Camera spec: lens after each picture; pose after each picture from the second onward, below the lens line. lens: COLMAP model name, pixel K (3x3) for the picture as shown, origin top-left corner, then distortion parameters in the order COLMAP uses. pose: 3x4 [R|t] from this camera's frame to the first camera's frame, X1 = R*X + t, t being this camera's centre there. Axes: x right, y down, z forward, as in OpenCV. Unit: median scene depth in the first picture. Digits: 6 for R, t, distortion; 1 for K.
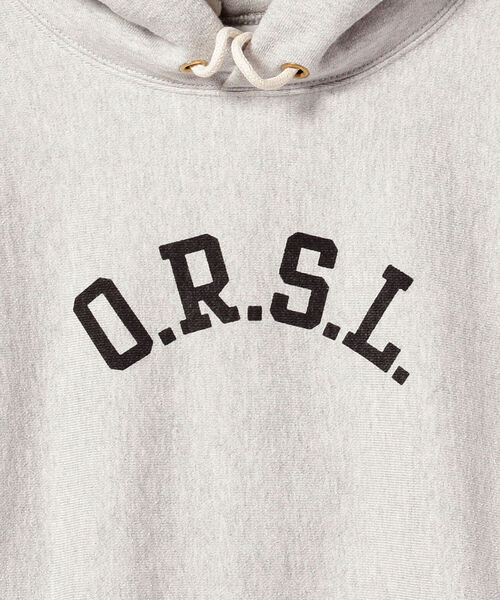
lens RADIAL K [[1532.1, 0, 250.1], [0, 1532.1, 300.3], [0, 0, 1]] dist [0.025591, 0.000000]
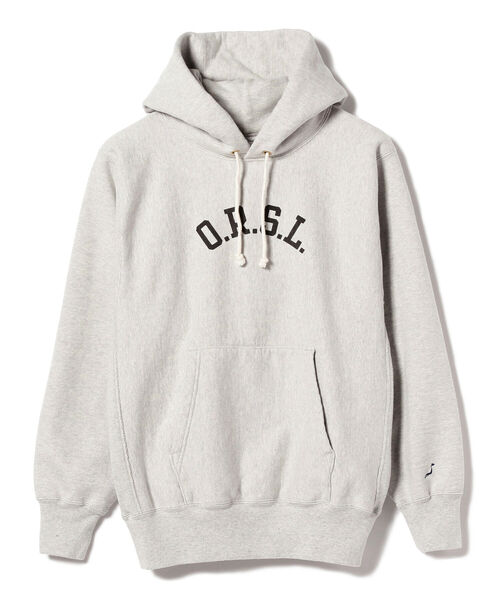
lens RADIAL K [[1532.1, 0, 249.7], [0, 1532.1, 300.9], [0, 0, 1]] dist [0.025591, 0.000000]
pose [[0.998025, -0.013216, 0.061417, -0.200406], [0.010801, 0.999162, 0.039490, 0.027097], [-0.061887, -0.038749, 0.997331, -2.103698]]
